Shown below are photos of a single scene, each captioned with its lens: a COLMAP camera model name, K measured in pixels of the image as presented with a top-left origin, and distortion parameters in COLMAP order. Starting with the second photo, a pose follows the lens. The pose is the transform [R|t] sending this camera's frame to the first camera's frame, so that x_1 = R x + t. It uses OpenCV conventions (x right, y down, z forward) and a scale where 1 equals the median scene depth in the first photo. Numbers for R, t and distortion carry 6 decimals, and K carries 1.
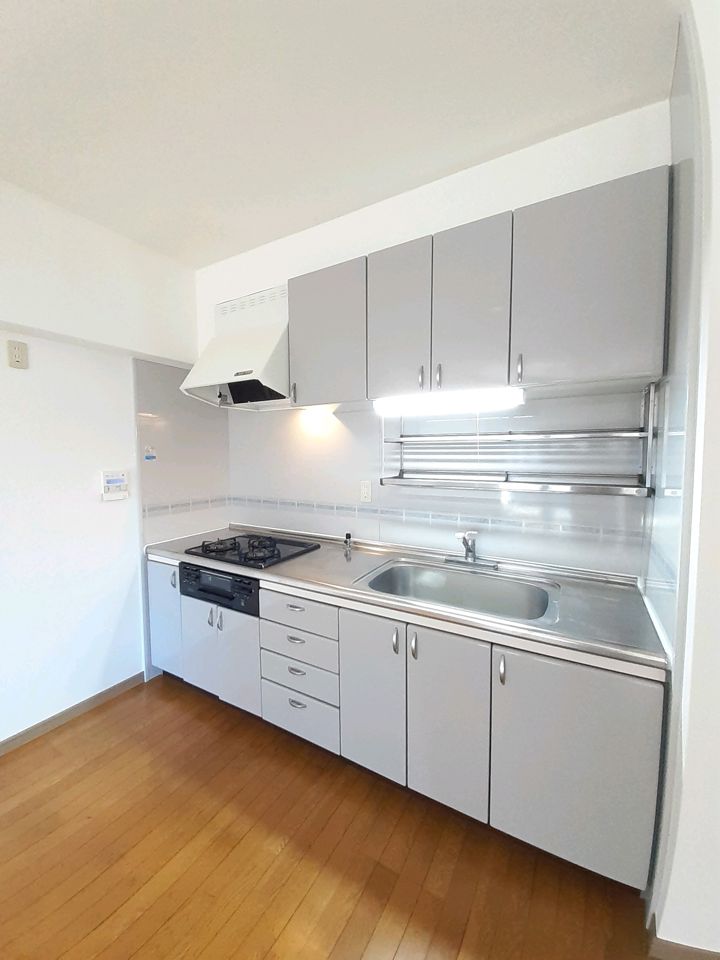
lens RADIAL K [[385.3, 0, 352.8], [0, 385.3, 475.6], [0, 0, 1]] dist [0.000471, -0.000175]
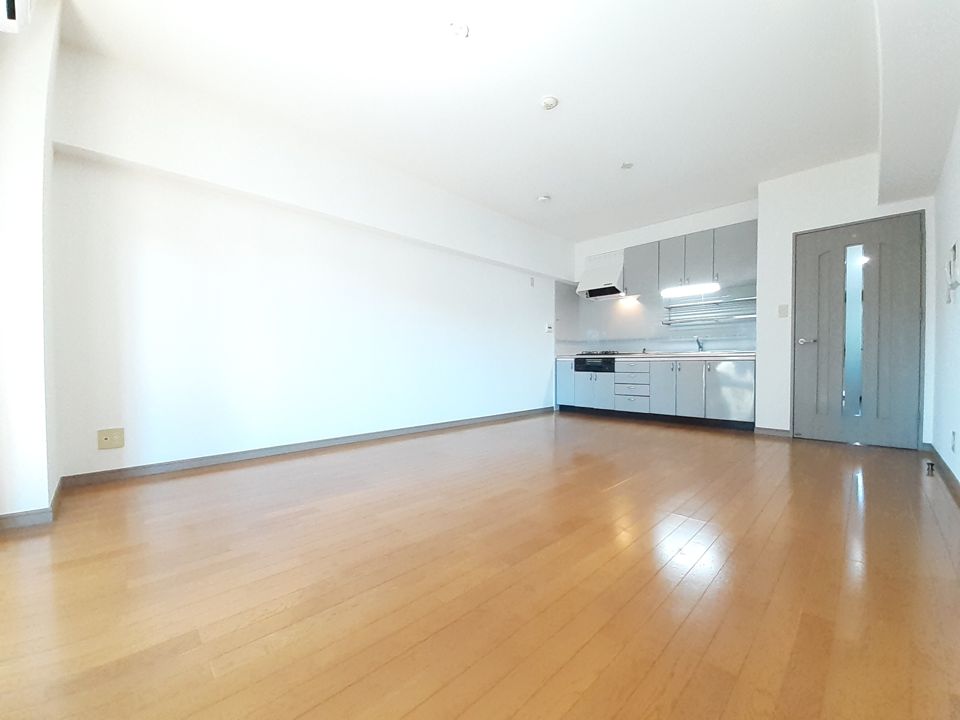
lens RADIAL K [[385.3, 0, 476.5], [0, 385.3, 372.2], [0, 0, 1]] dist [0.000471, -0.000175]
pose [[0.966636, 0.007588, -0.256043, -0.449889], [-0.016051, 0.999391, -0.030982, 0.429612], [0.255652, 0.034058, 0.966169, -1.738978]]
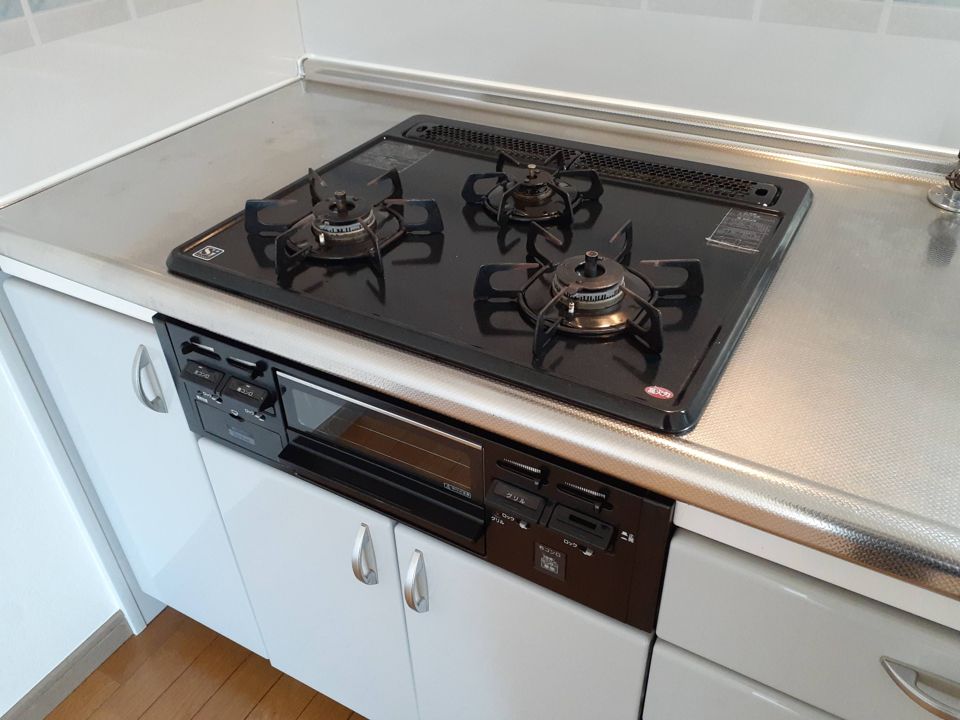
lens RADIAL K [[776.8, 0, 480.0], [0, 776.8, 360.0], [0, 0, 1]] dist [-0.004381, -0.003943]
pose [[0.999568, -0.028510, 0.007129, -0.302953], [0.019927, 0.835823, 0.548638, 0.027008], [-0.021600, -0.548259, 0.836030, 0.687401]]
